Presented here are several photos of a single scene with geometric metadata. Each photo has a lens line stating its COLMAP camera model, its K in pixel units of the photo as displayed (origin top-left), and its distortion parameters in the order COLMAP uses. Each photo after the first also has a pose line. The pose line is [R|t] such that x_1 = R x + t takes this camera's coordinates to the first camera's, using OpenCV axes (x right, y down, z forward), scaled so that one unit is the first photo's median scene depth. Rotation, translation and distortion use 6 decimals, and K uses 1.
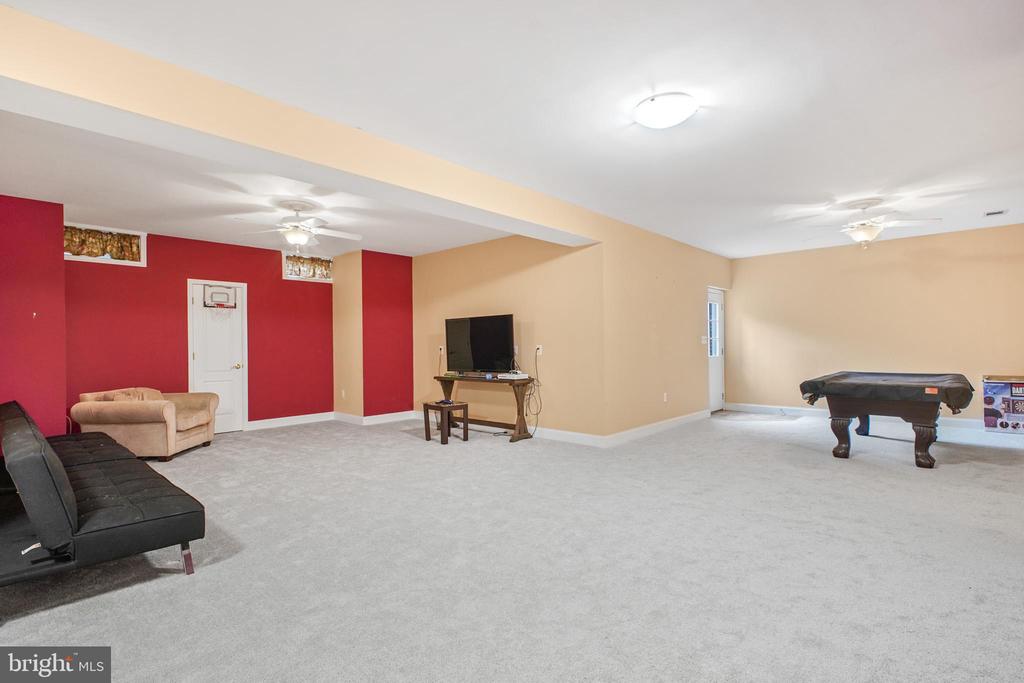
lens RADIAL K [[495.8, 0, 508.2], [0, 495.8, 339.1], [0, 0, 1]] dist [-0.003056, -0.001258]
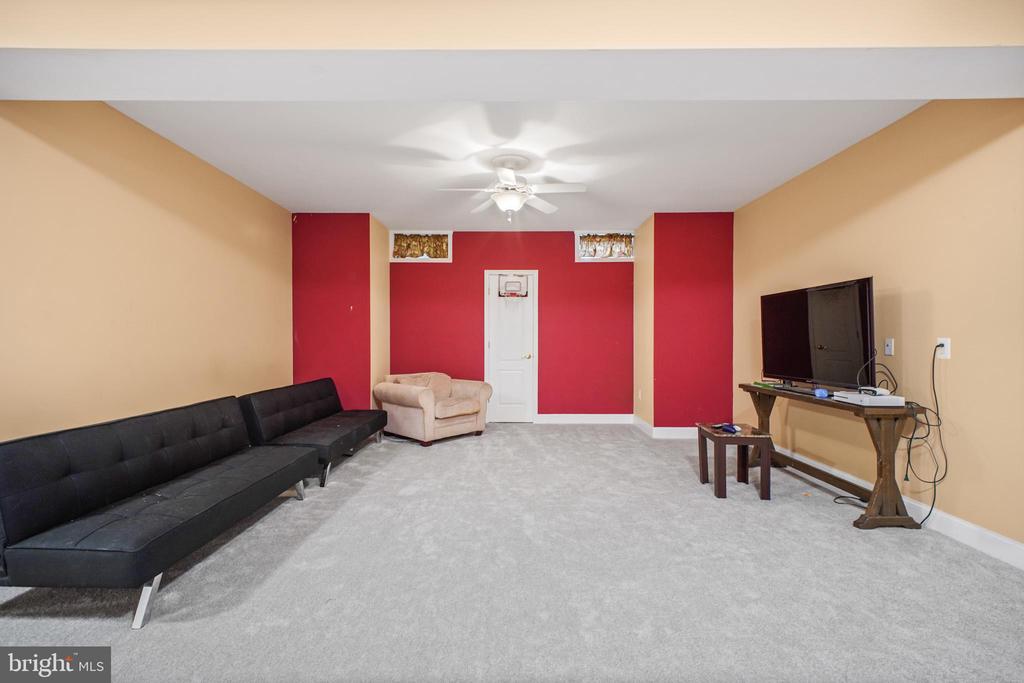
lens RADIAL K [[463.5, 0, 512.0], [0, 463.5, 341.5], [0, 0, 1]] dist [0.003015, 0.000250]
pose [[0.666899, 0.017633, -0.744939, 0.117977], [0.000914, 0.999700, 0.024481, 0.003819], [0.745147, -0.017008, 0.666683, 0.396982]]
